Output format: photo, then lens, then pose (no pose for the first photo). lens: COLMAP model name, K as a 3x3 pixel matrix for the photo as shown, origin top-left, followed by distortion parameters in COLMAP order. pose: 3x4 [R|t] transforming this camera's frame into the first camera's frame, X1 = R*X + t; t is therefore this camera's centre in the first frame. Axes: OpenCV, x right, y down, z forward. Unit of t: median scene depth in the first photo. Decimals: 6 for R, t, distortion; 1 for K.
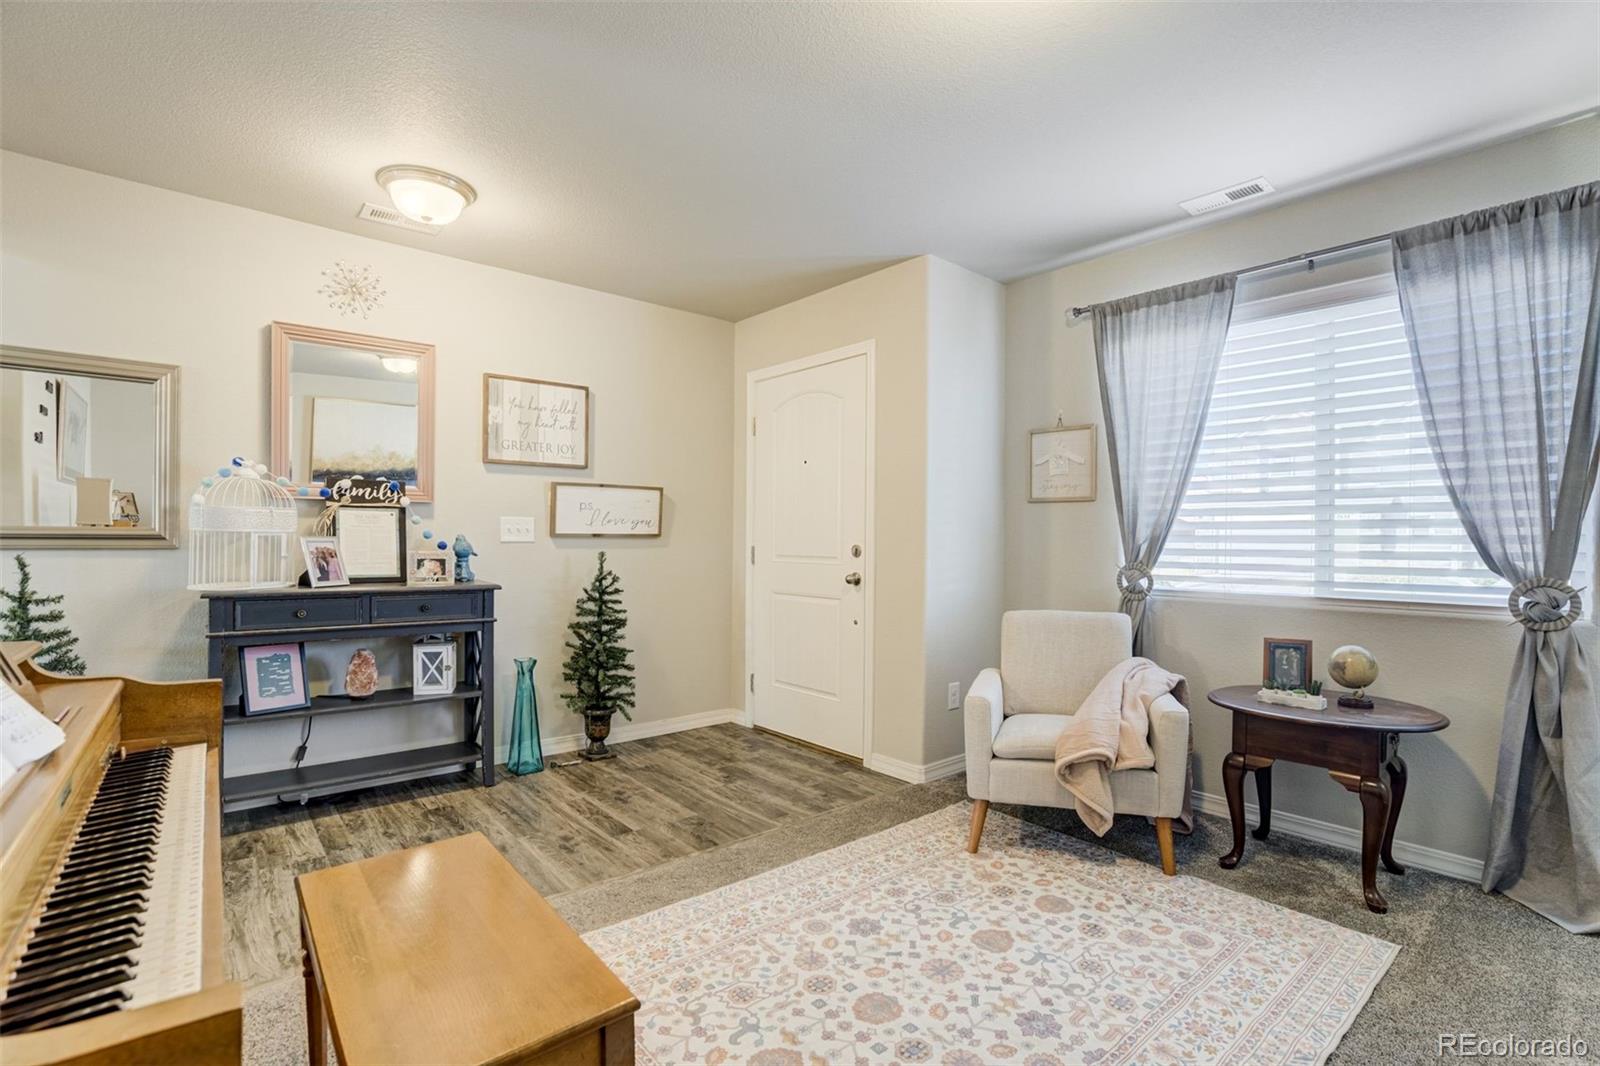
lens RADIAL K [[755.1, 0, 803.7], [0, 755.1, 542.7], [0, 0, 1]] dist [-0.052016, 0.017276]
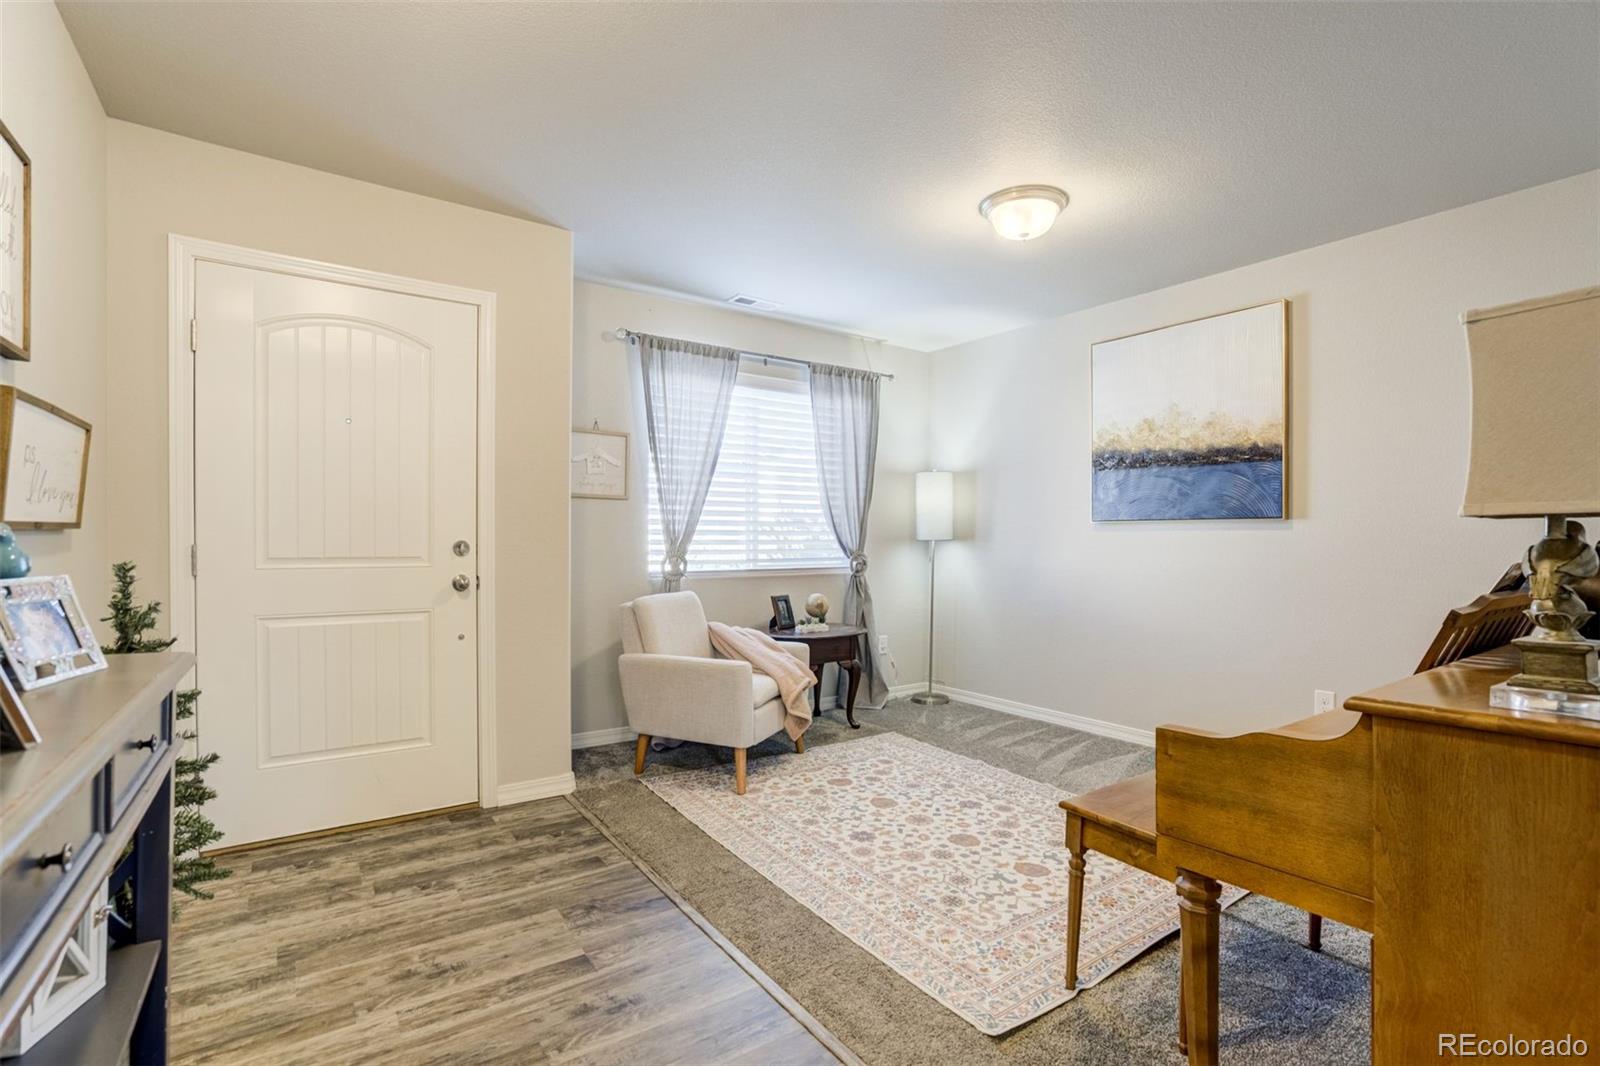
lens RADIAL K [[769.7, 0, 813.4], [0, 769.7, 548.6], [0, 0, 1]] dist [-0.053848, 0.021594]
pose [[0.056313, -0.024635, 0.998109, -0.851278], [-0.004689, 0.999678, 0.024938, -0.011577], [-0.998402, -0.006084, 0.056179, 0.699564]]
